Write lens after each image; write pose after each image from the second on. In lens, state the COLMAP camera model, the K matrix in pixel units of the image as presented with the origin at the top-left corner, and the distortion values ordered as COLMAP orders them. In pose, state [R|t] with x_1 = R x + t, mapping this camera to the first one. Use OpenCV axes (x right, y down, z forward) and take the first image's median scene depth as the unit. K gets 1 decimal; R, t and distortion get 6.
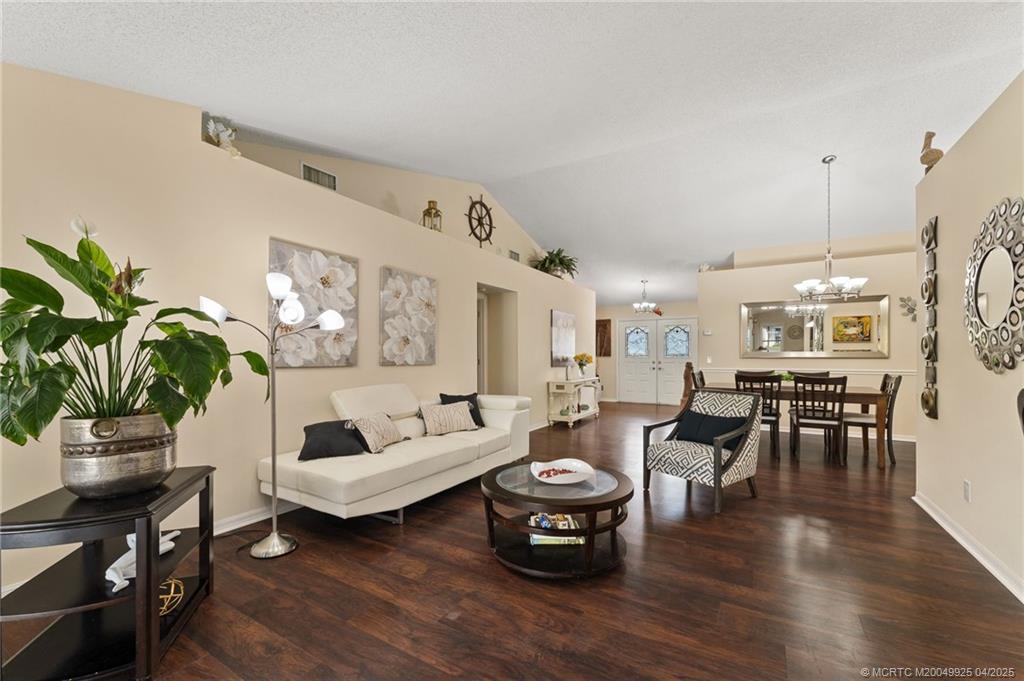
lens RADIAL K [[421.1, 0, 508.9], [0, 421.1, 357.5], [0, 0, 1]] dist [-0.000862, -0.000076]
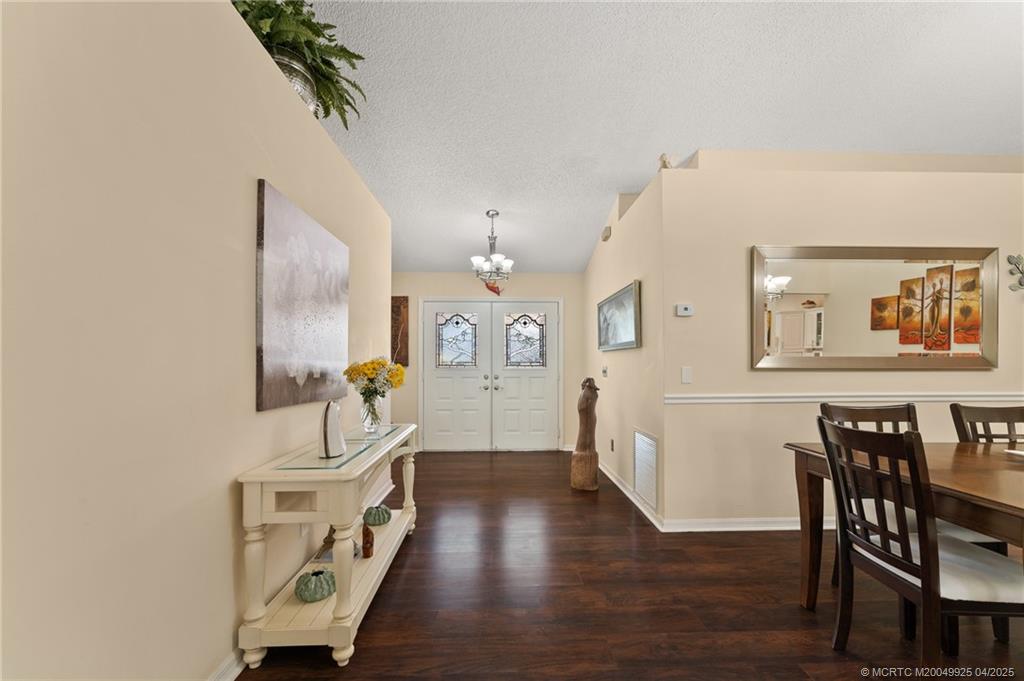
lens RADIAL K [[421.1, 0, 508.9], [0, 421.1, 357.5], [0, 0, 1]] dist [-0.000862, -0.000076]
pose [[0.840119, 0.010616, 0.542298, 0.074356], [0.000832, 0.999782, -0.020861, -0.003194], [-0.542401, 0.017977, 0.839927, 0.587589]]
